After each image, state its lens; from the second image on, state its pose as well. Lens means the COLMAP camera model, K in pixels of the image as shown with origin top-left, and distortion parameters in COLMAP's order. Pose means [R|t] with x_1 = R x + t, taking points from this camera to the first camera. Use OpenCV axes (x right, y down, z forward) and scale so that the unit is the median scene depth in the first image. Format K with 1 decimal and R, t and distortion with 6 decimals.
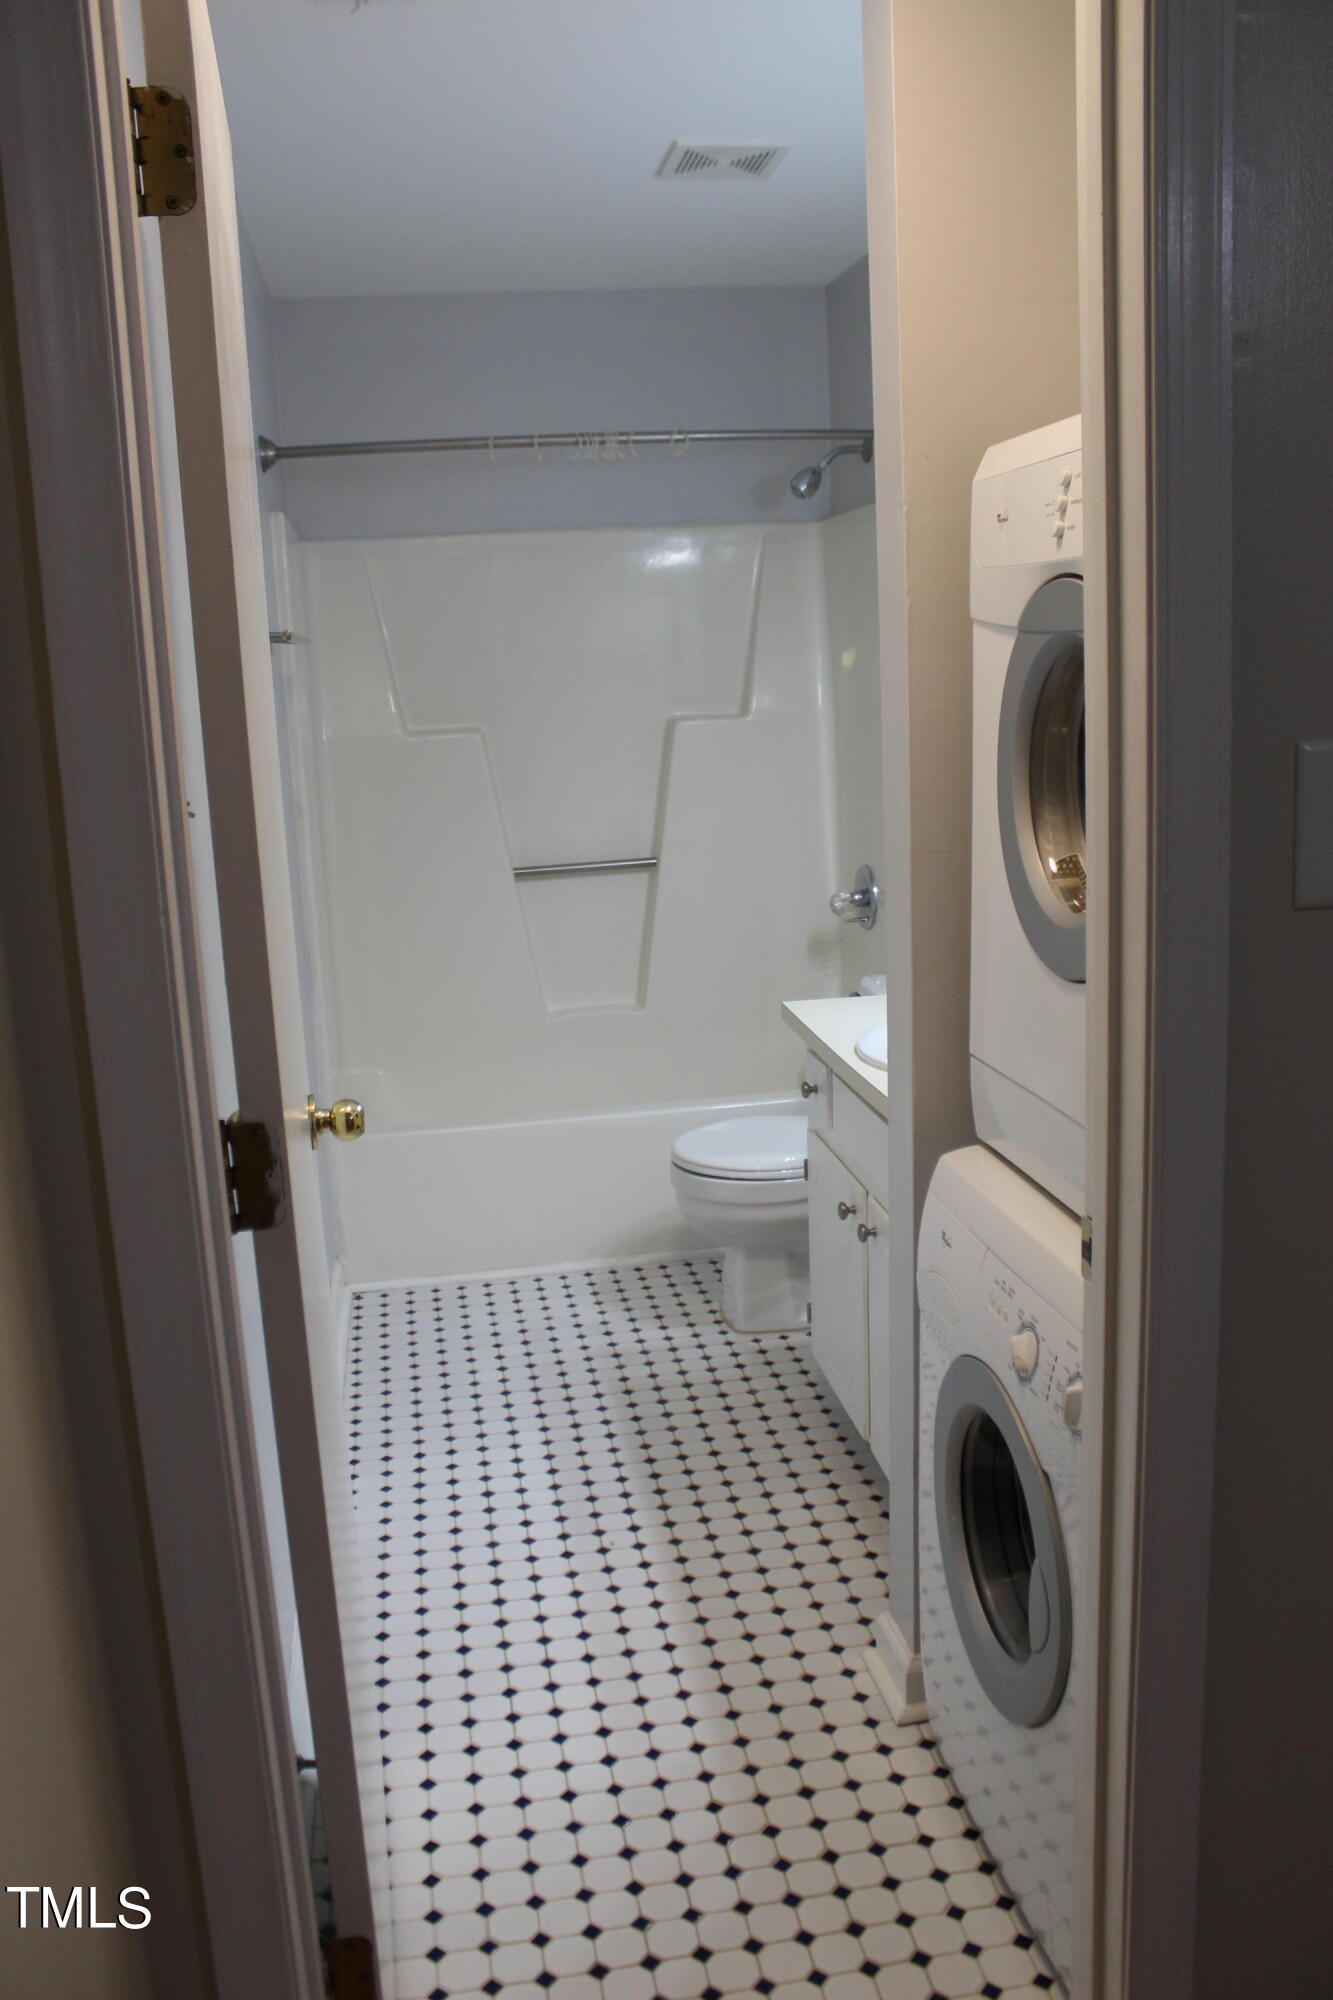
lens RADIAL K [[1653.3, 0, 665.6], [0, 1653.3, 991.1], [0, 0, 1]] dist [-0.157725, 0.127949]
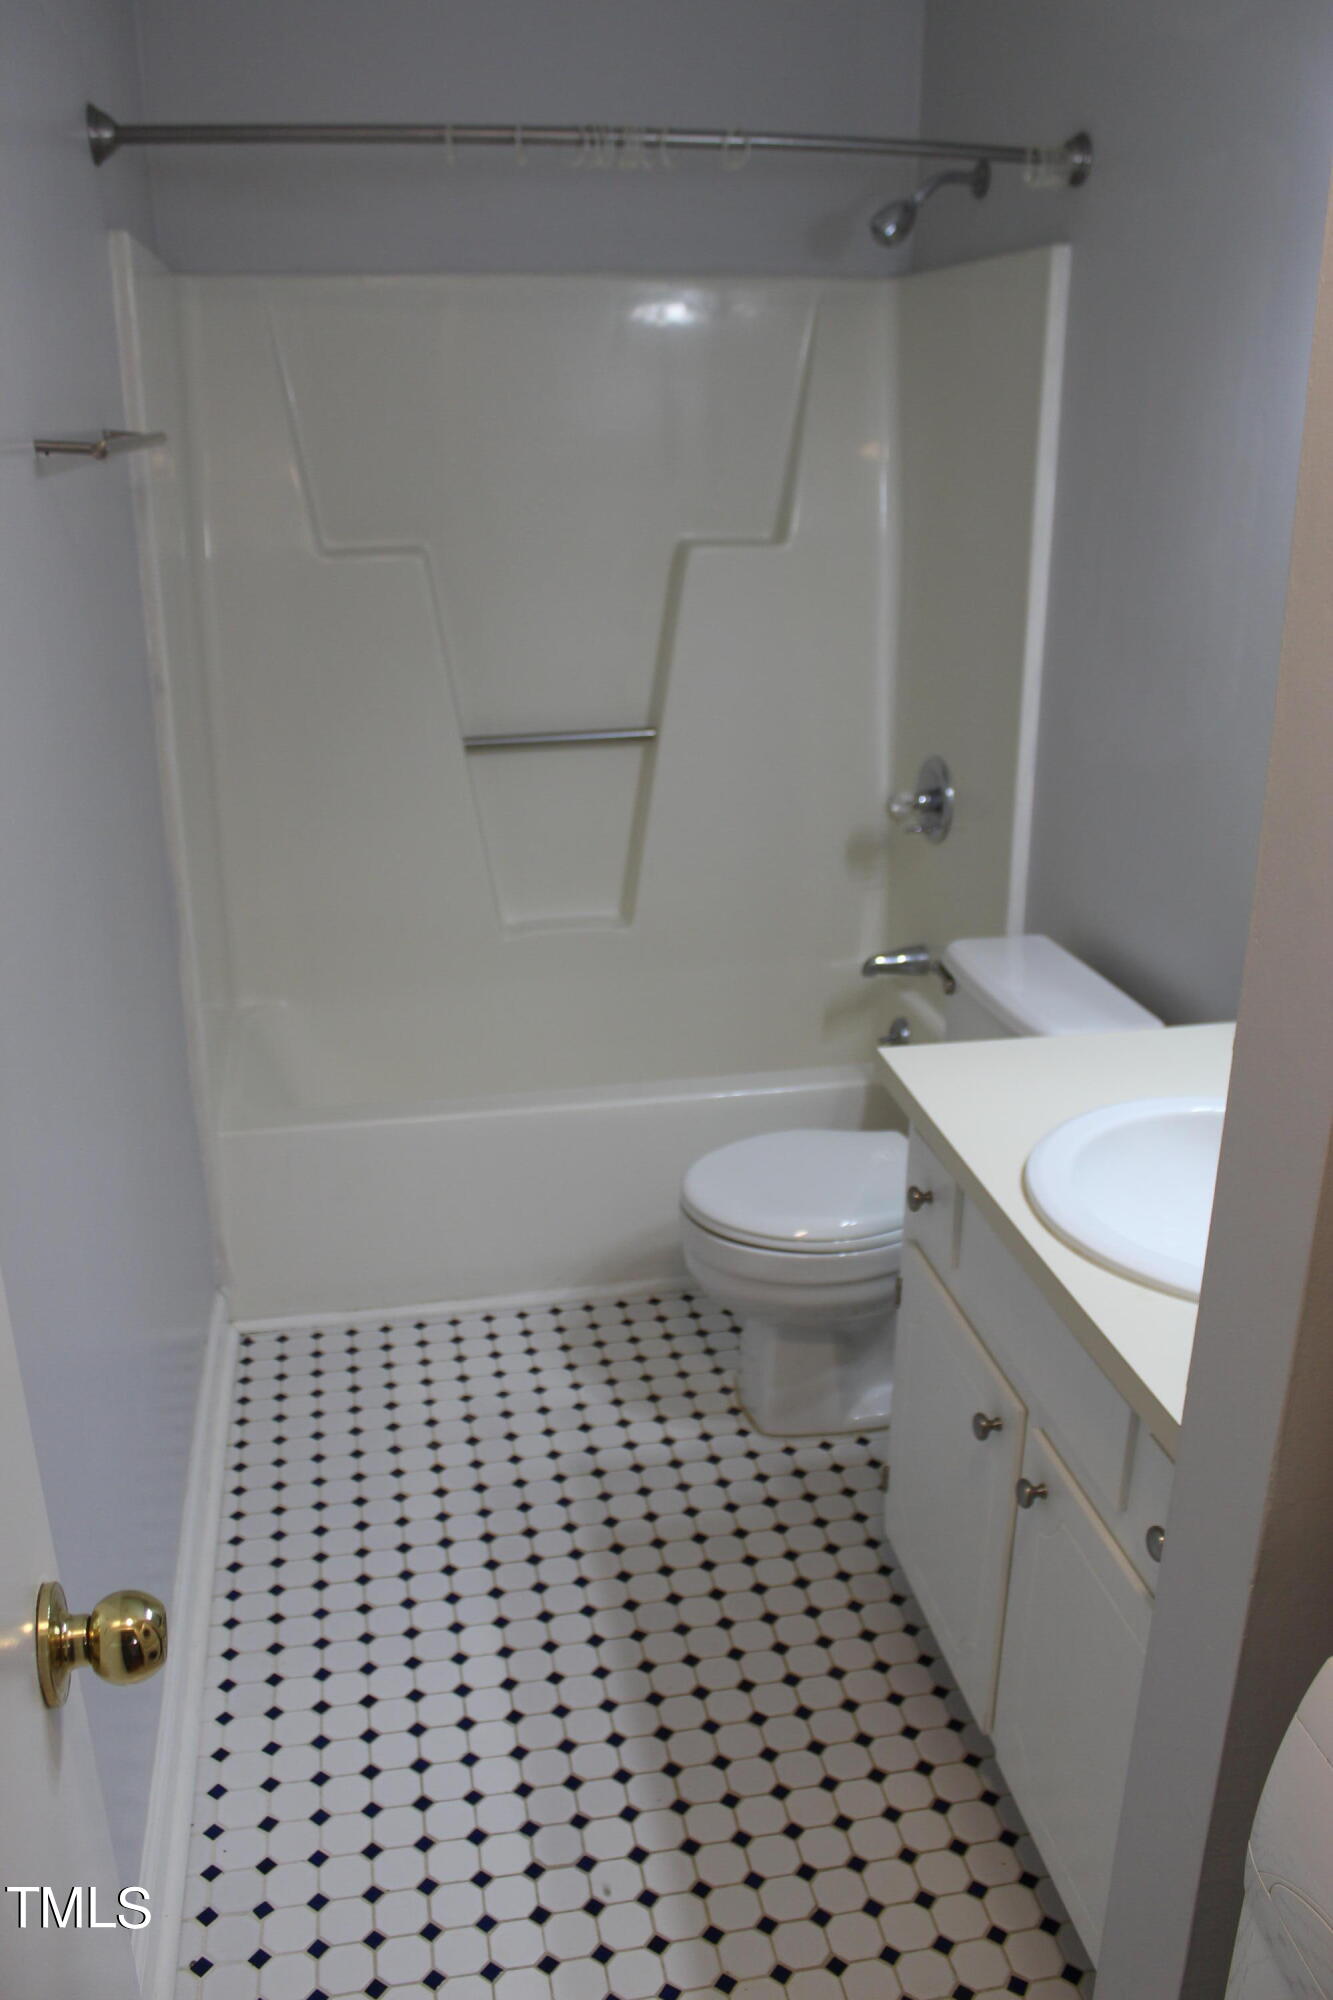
lens RADIAL K [[1653.3, 0, 672.4], [0, 1653.3, 997.8], [0, 0, 1]] dist [-0.157725, 0.127949]
pose [[0.998497, 0.030793, 0.045340, -0.032565], [-0.037270, 0.988019, 0.149765, -0.085232], [-0.040185, -0.151229, 0.987682, 0.282236]]
